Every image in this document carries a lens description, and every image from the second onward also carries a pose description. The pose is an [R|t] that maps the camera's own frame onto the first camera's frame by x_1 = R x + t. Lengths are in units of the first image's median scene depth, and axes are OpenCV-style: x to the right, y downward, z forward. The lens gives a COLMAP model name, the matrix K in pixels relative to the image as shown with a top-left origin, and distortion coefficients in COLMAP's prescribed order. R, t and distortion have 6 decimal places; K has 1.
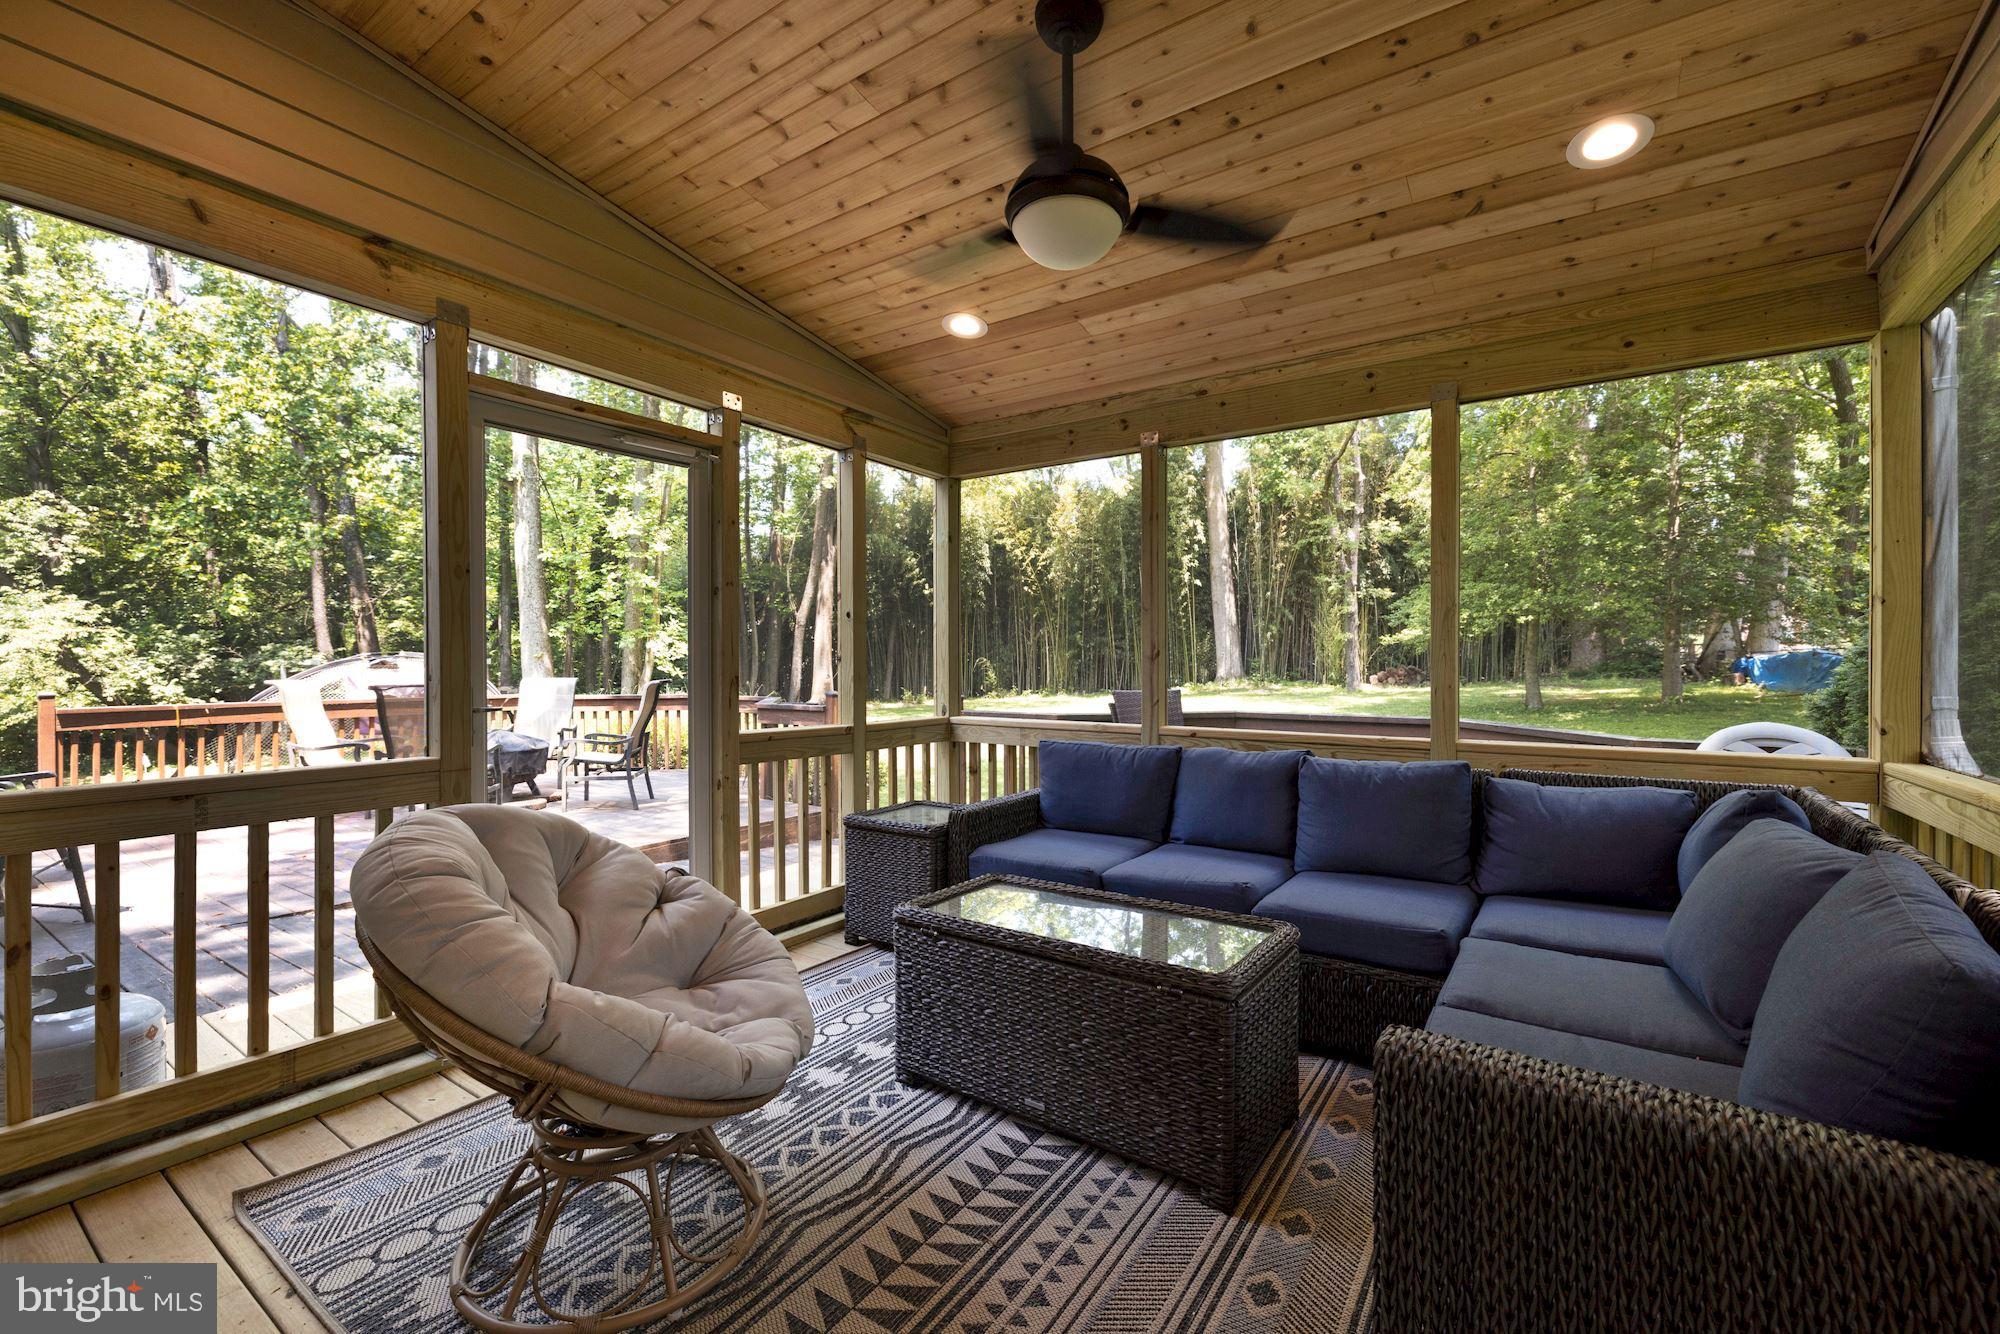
lens RADIAL K [[839.6, 0, 982.0], [0, 839.6, 668.3], [0, 0, 1]] dist [-0.014401, 0.001230]
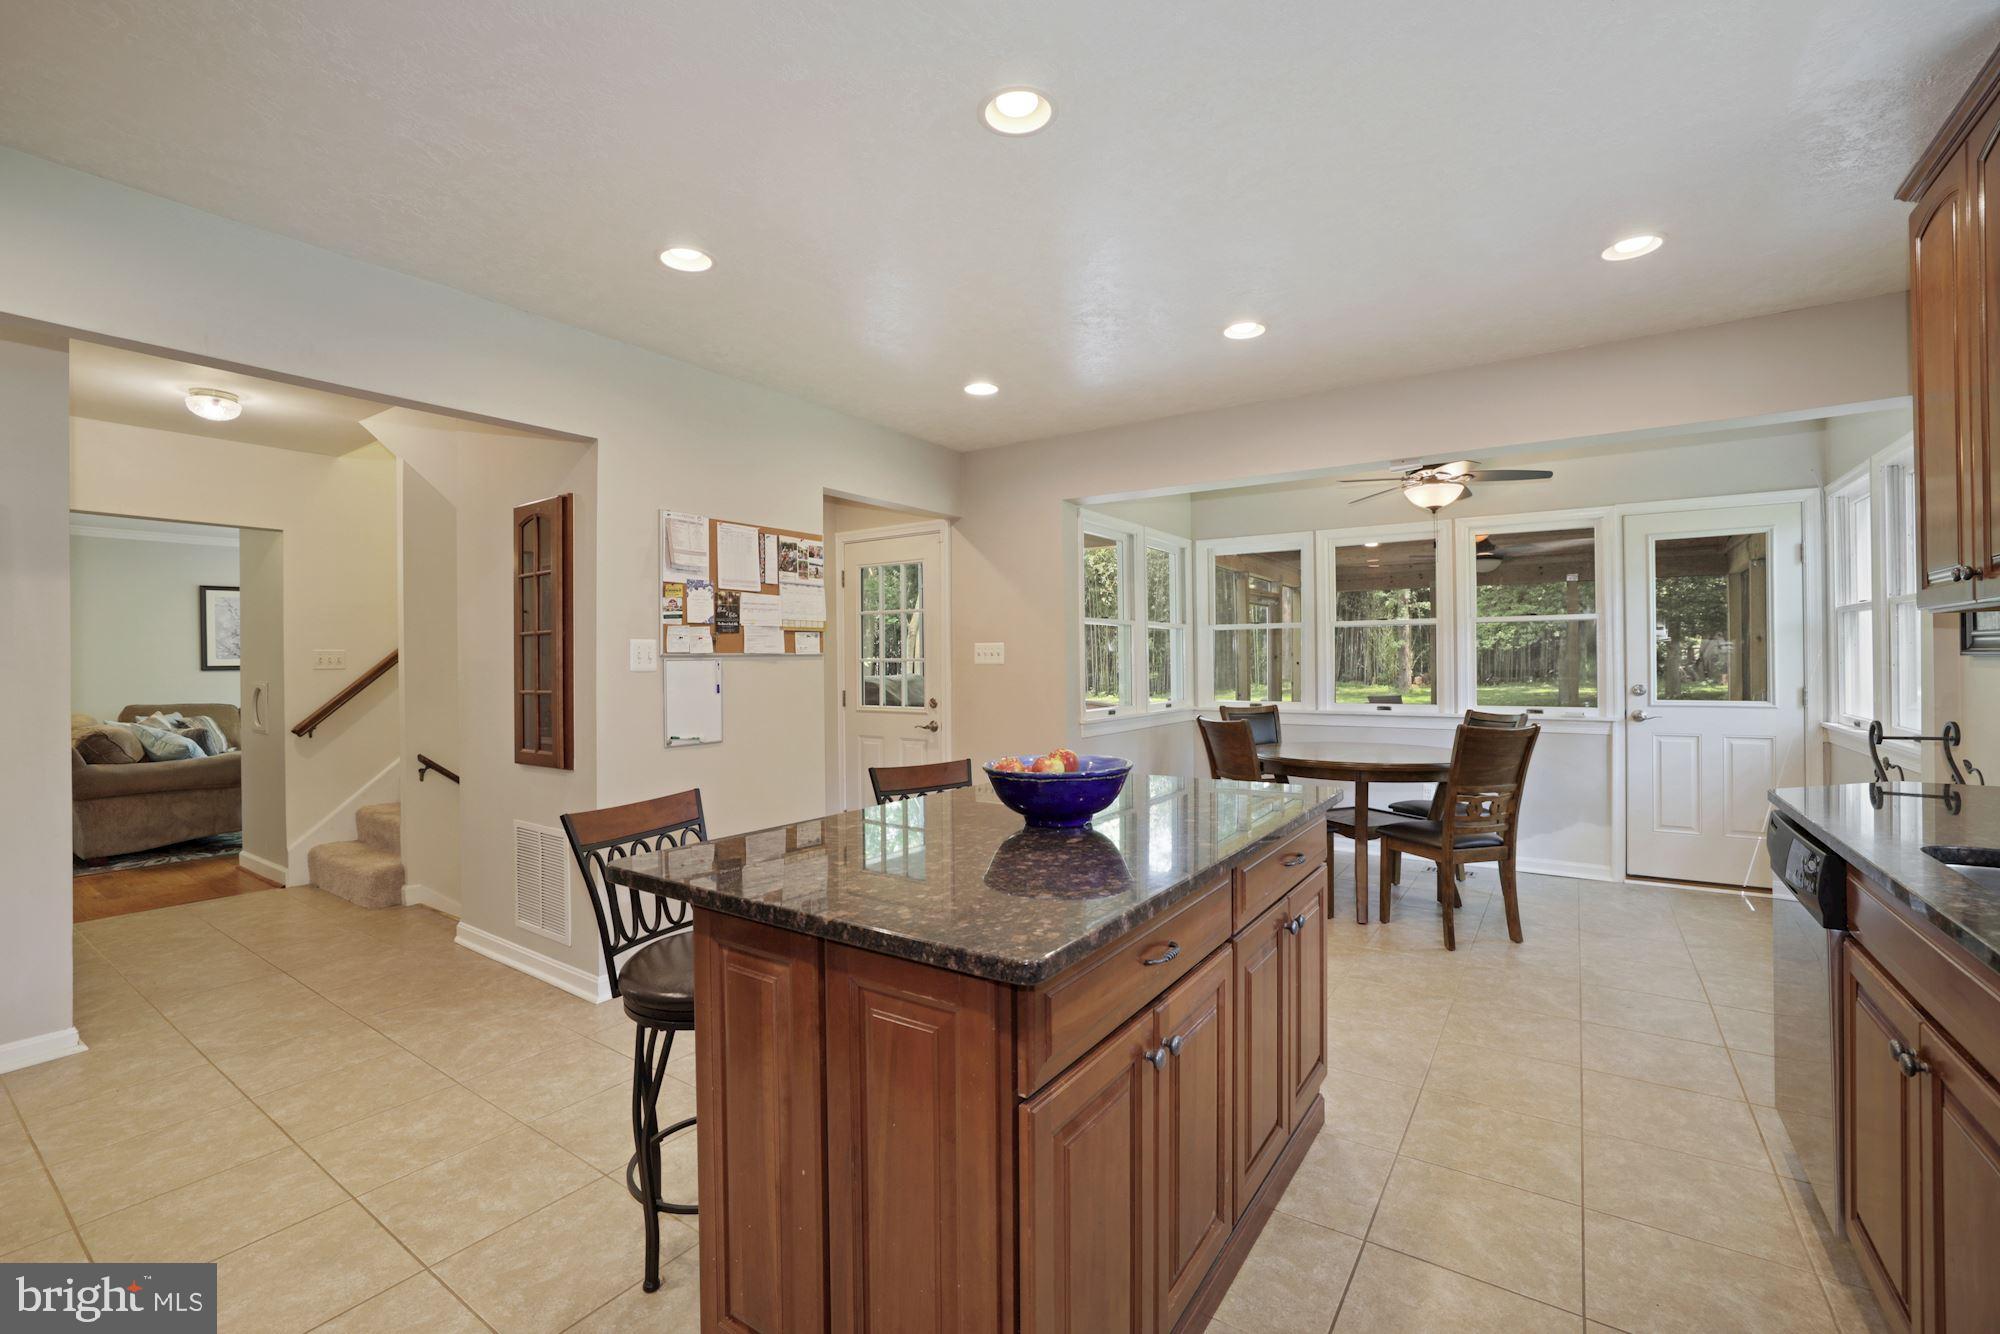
lens RADIAL K [[874.8, 0, 1005.2], [0, 874.8, 657.9], [0, 0, 1]] dist [-0.019079, 0.005869]
pose [[0.999434, -0.005907, 0.033105, -0.130041], [0.006267, 0.999922, -0.010780, -0.007244], [-0.033039, 0.010981, 0.999394, -0.164166]]
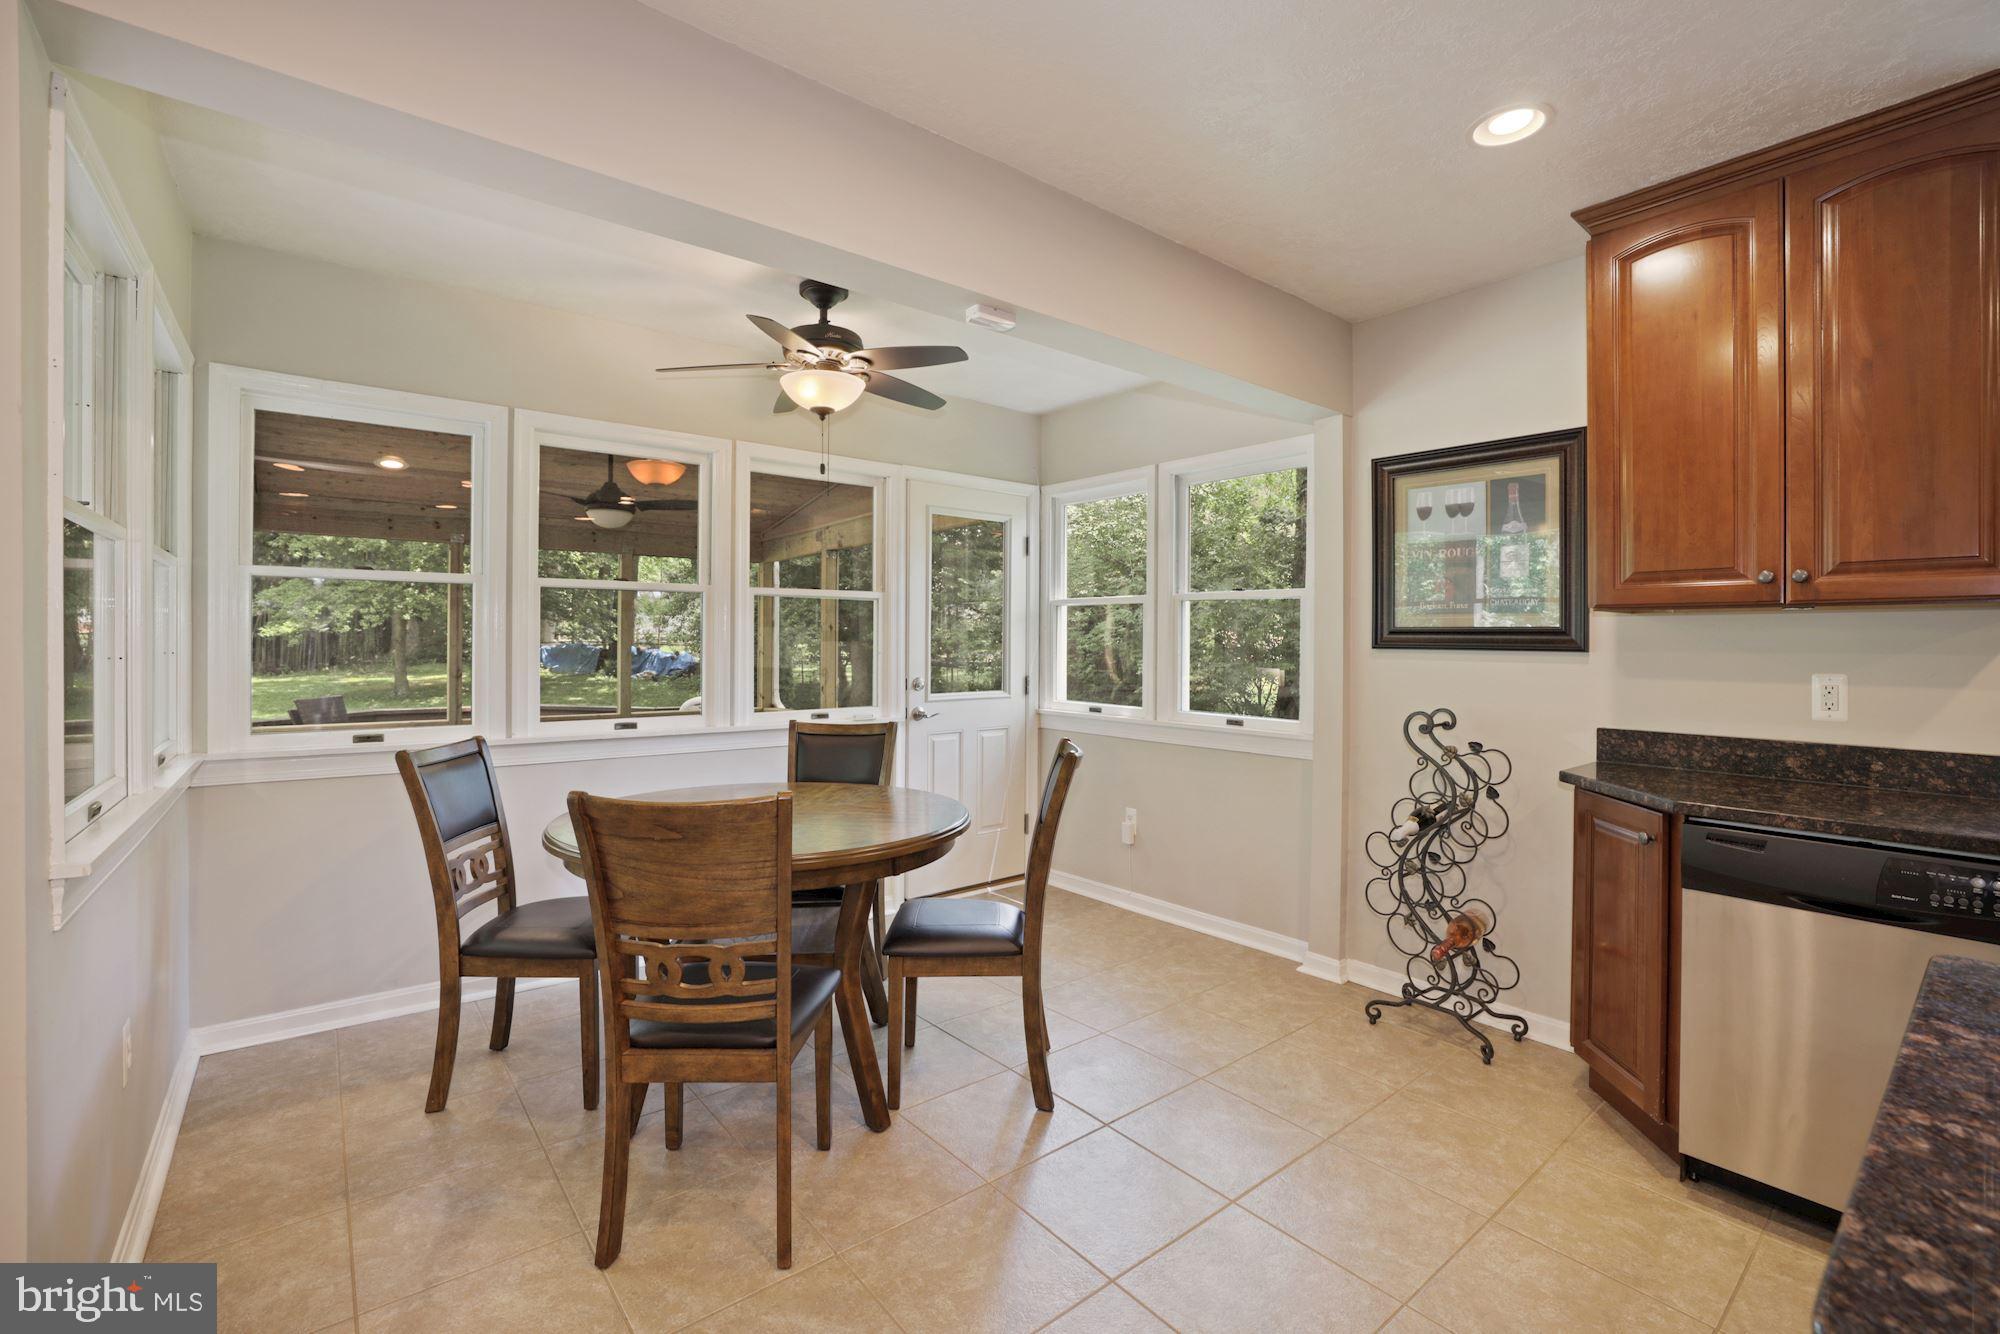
lens RADIAL K [[892.1, 0, 1002.9], [0, 892.1, 643.3], [0, 0, 1]] dist [-0.020662, 0.006115]
pose [[0.271530, 0.002168, 0.962428, -0.141685], [0.003156, 0.999990, -0.003143, -0.008284], [-0.962425, 0.003891, 0.271521, -0.055495]]
